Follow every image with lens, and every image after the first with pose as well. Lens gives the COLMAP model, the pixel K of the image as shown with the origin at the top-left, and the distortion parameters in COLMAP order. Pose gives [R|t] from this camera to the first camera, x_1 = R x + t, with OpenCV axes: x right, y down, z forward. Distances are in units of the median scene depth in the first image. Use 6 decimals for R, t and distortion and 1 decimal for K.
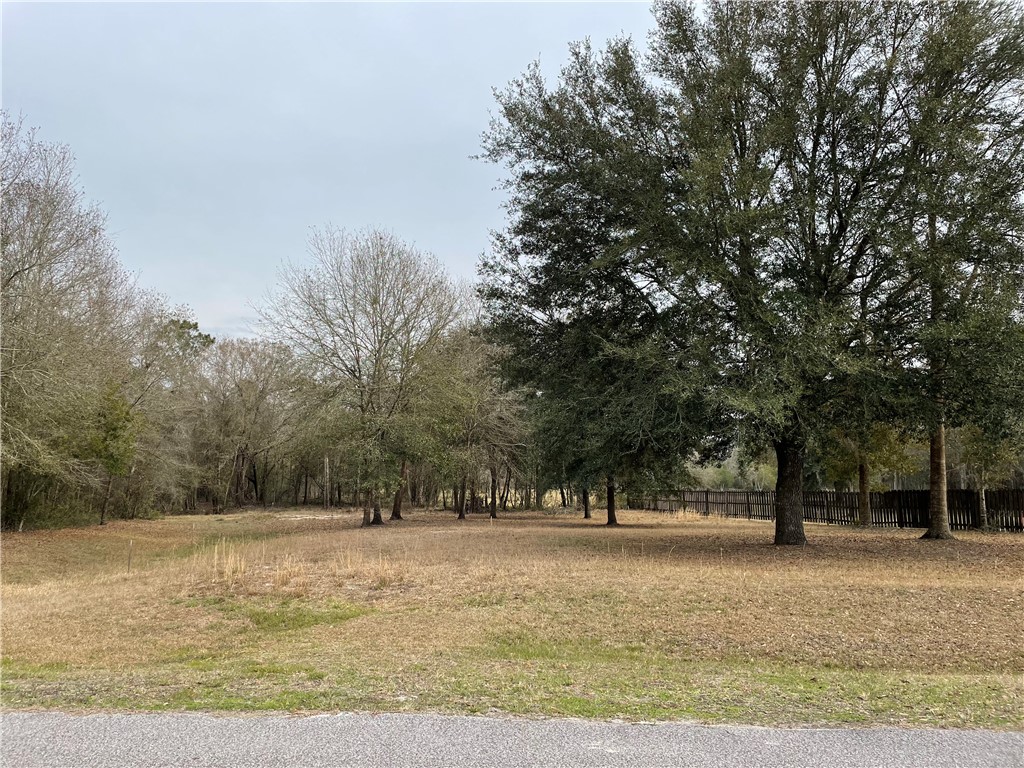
lens RADIAL K [[783.8, 0, 512.4], [0, 783.8, 376.9], [0, 0, 1]] dist [0.081450, -0.113307]
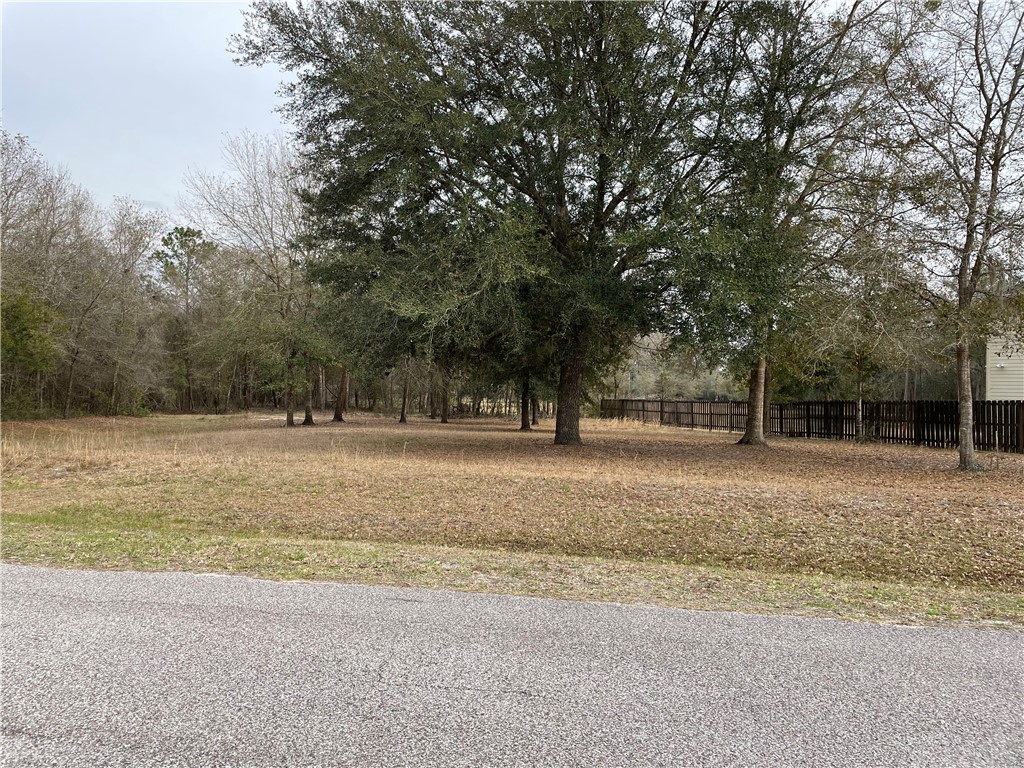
lens RADIAL K [[783.8, 0, 512.4], [0, 783.8, 376.9], [0, 0, 1]] dist [0.081450, -0.113307]
pose [[0.996752, 0.017274, -0.078652, 0.302995], [-0.008372, 0.993658, 0.112134, 0.005618], [0.080090, -0.111111, 0.990576, -0.019716]]
